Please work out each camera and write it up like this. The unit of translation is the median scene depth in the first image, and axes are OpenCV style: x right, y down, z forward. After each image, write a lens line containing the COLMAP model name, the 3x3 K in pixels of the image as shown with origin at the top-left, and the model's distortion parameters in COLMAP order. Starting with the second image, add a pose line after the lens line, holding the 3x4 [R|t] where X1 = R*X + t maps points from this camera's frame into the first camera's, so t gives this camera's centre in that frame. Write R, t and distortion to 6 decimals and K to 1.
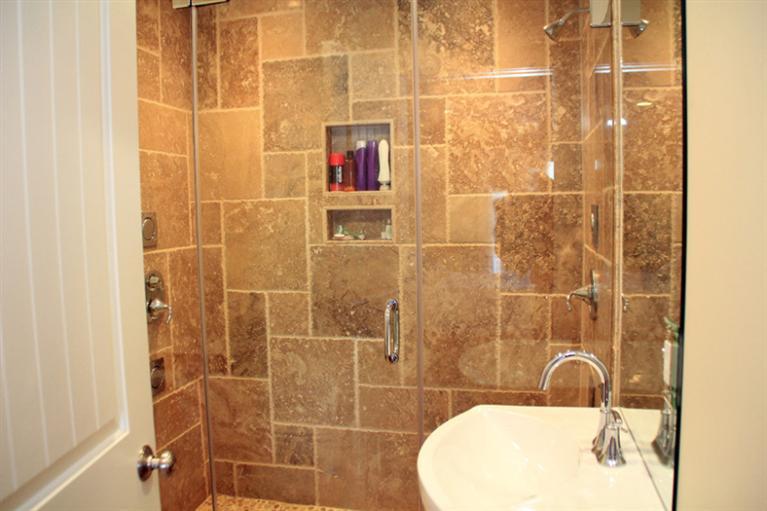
lens RADIAL K [[634.8, 0, 391.1], [0, 634.8, 261.4], [0, 0, 1]] dist [-0.161809, 0.091256]
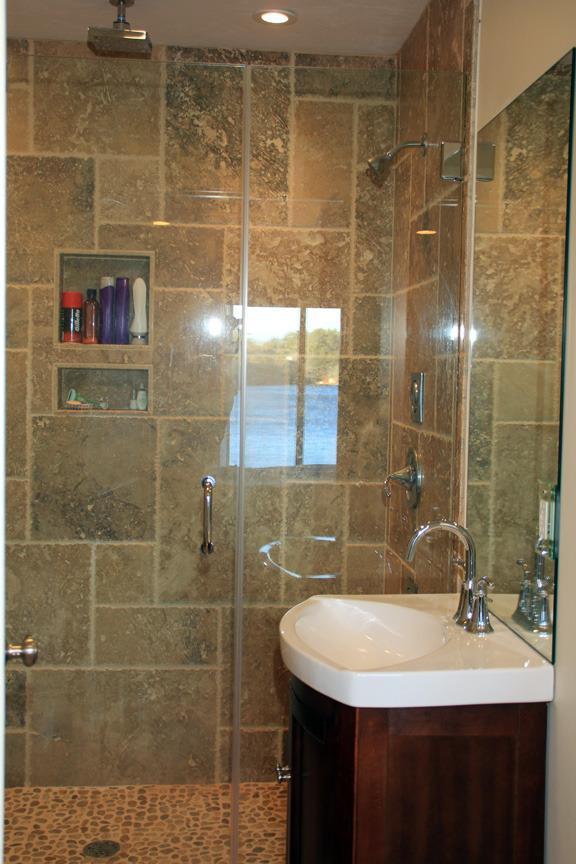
lens RADIAL K [[1123.3, 0, 285.6], [0, 1123.3, 435.2], [0, 0, 1]] dist [0.026328, 0.000000]
pose [[0.950054, 0.017498, 0.311593, -0.264730], [-0.010696, 0.999666, -0.023524, 0.026202], [-0.311901, 0.019016, 0.949924, -0.334607]]
